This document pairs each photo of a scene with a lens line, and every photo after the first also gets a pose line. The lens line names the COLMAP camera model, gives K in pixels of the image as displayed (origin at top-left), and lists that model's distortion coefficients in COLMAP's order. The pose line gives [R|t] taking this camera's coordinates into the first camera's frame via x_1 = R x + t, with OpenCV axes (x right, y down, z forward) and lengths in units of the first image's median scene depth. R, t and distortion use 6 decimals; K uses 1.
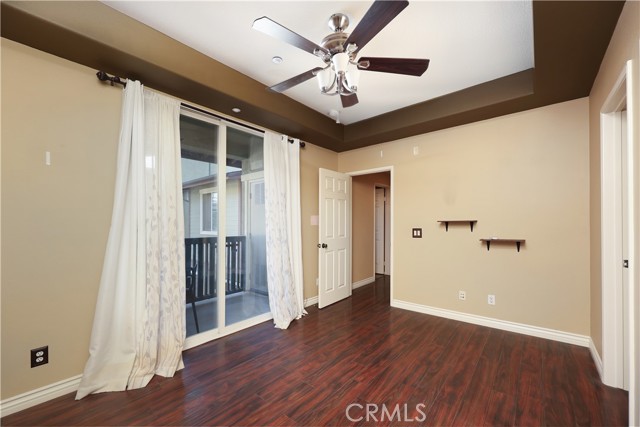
lens RADIAL K [[259.1, 0, 323.2], [0, 259.1, 211.5], [0, 0, 1]] dist [0.000735, 0.000156]
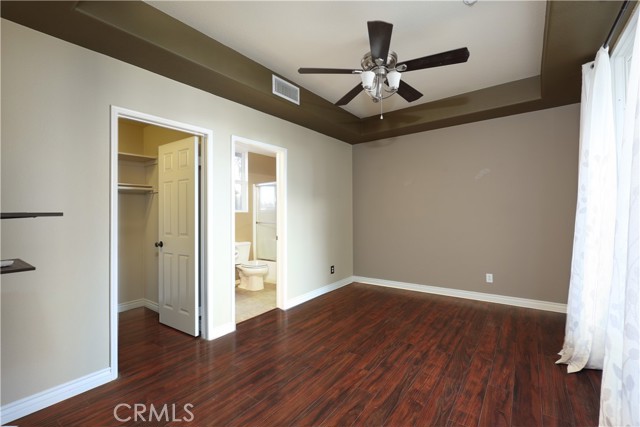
lens RADIAL K [[259.1, 0, 323.2], [0, 259.1, 211.5], [0, 0, 1]] dist [0.000735, 0.000156]
pose [[-0.999036, 0.022759, -0.037529, 0.310218], [0.024661, 0.998394, -0.051008, 0.100743], [0.036307, -0.051885, -0.997993, 1.976700]]
